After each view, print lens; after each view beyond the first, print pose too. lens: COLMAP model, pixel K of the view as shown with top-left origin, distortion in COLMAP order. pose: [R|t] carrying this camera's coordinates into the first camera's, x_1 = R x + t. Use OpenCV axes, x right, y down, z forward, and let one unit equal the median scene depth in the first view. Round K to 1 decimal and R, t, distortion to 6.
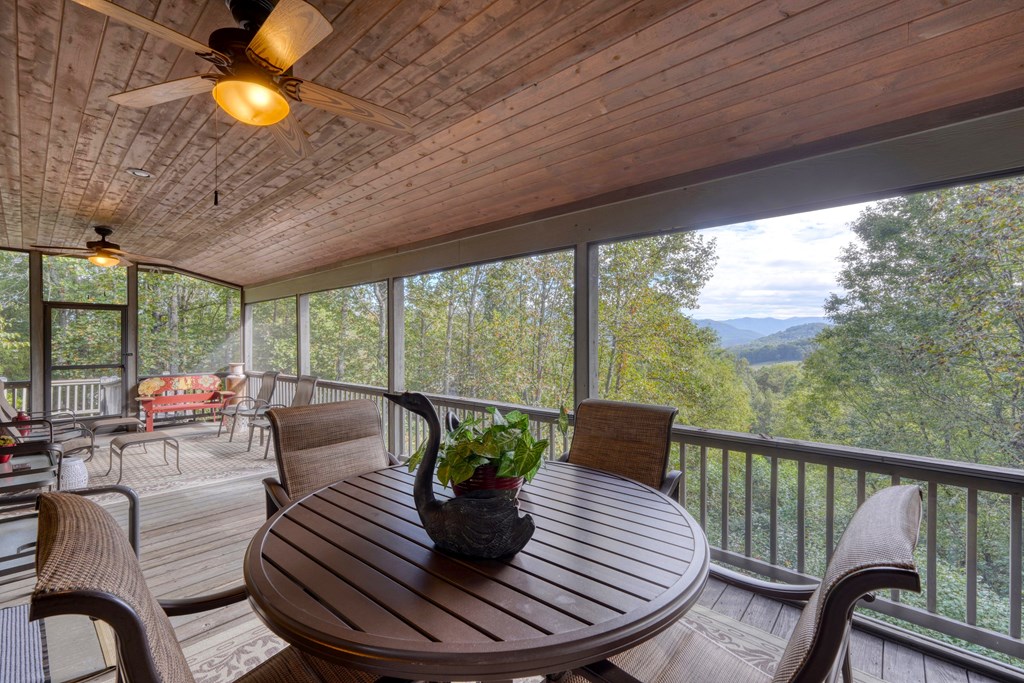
lens RADIAL K [[431.0, 0, 515.1], [0, 431.0, 343.3], [0, 0, 1]] dist [-0.000564, -0.000032]
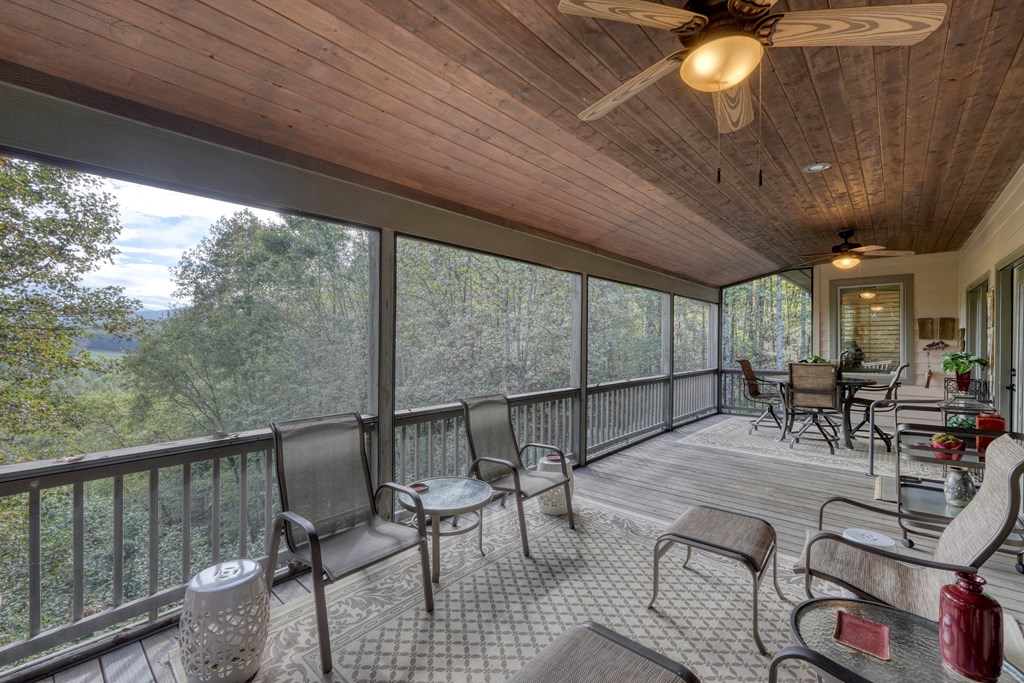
lens RADIAL K [[431.0, 0, 514.5], [0, 431.0, 339.3], [0, 0, 1]] dist [-0.000564, -0.000032]
pose [[0.001682, -0.006911, 0.999975, -1.914297], [0.005069, 0.999963, 0.006903, -0.017264], [-0.999986, 0.005058, 0.001717, 1.745690]]
